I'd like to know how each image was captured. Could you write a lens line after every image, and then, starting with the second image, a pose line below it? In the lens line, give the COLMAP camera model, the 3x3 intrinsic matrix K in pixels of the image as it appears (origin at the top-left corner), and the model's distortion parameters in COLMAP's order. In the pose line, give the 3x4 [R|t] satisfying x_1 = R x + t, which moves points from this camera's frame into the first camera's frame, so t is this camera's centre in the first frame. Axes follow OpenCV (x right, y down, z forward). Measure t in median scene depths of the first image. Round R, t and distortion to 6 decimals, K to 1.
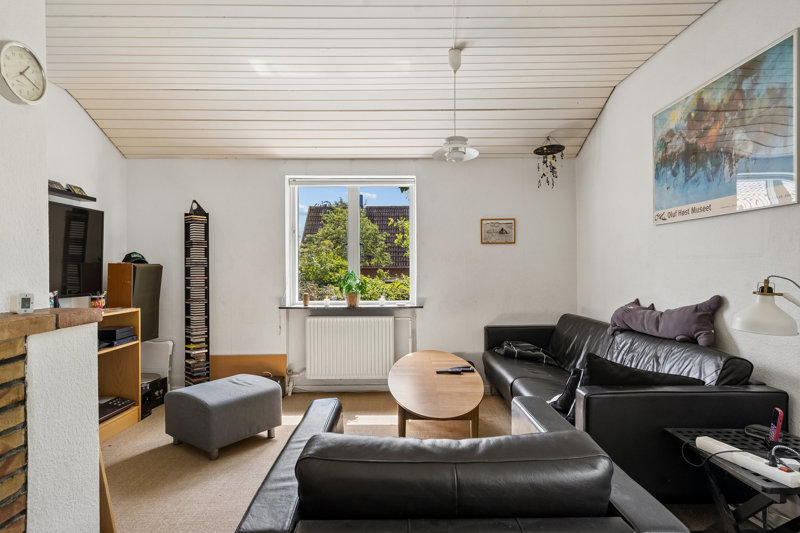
lens RADIAL K [[437.6, 0, 400.3], [0, 437.6, 269.5], [0, 0, 1]] dist [0.003643, 0.000543]
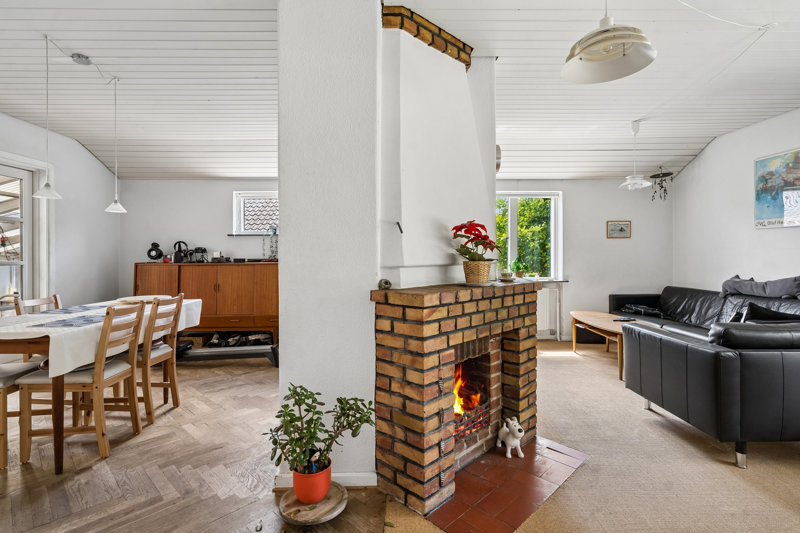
lens RADIAL K [[395.4, 0, 399.2], [0, 395.4, 255.8], [0, 0, 1]] dist [0.000846, 0.000457]
pose [[0.999991, 0.000798, -0.004050, -0.526331], [-0.000782, 0.999992, 0.003976, -0.004616], [0.004053, -0.003973, 0.999984, -0.335785]]
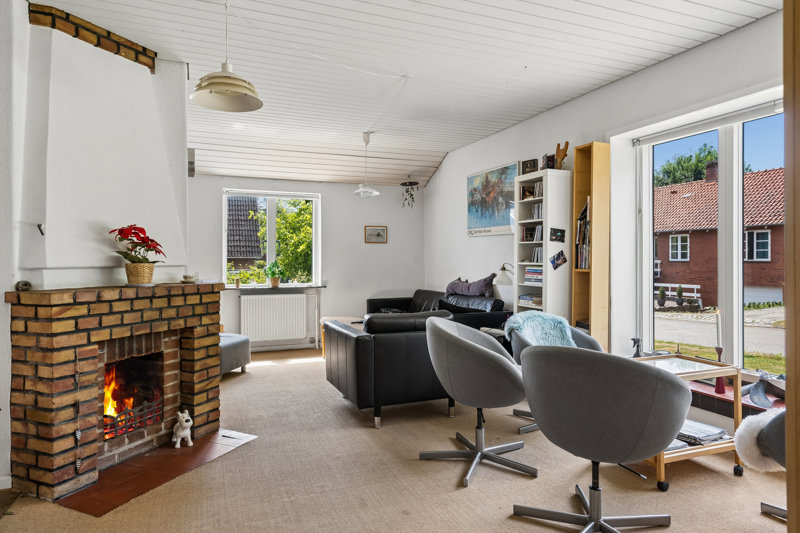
lens RADIAL K [[493.6, 0, 399.0], [0, 493.6, 261.9], [0, 0, 1]] dist [0.005163, 0.001216]
pose [[0.930494, 0.001368, 0.366304, -0.327645], [-0.002442, 0.999994, 0.002470, 0.000562], [-0.366298, -0.003192, 0.930492, -0.601653]]
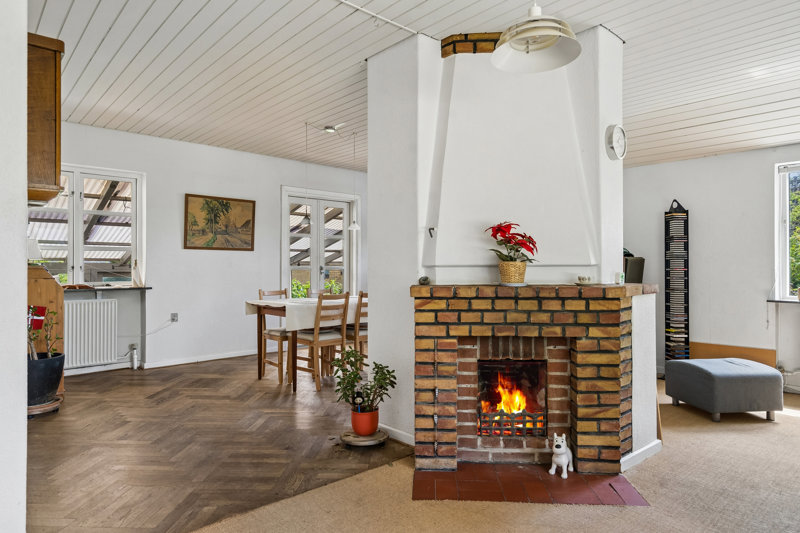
lens RADIAL K [[486.9, 0, 397.6], [0, 486.9, 264.5], [0, 0, 1]] dist [0.004407, 0.000745]
pose [[0.661626, -0.000003, -0.749834, -0.005553], [-0.002258, 0.999995, -0.001996, 0.011121], [0.749831, 0.003014, 0.661623, -0.351849]]
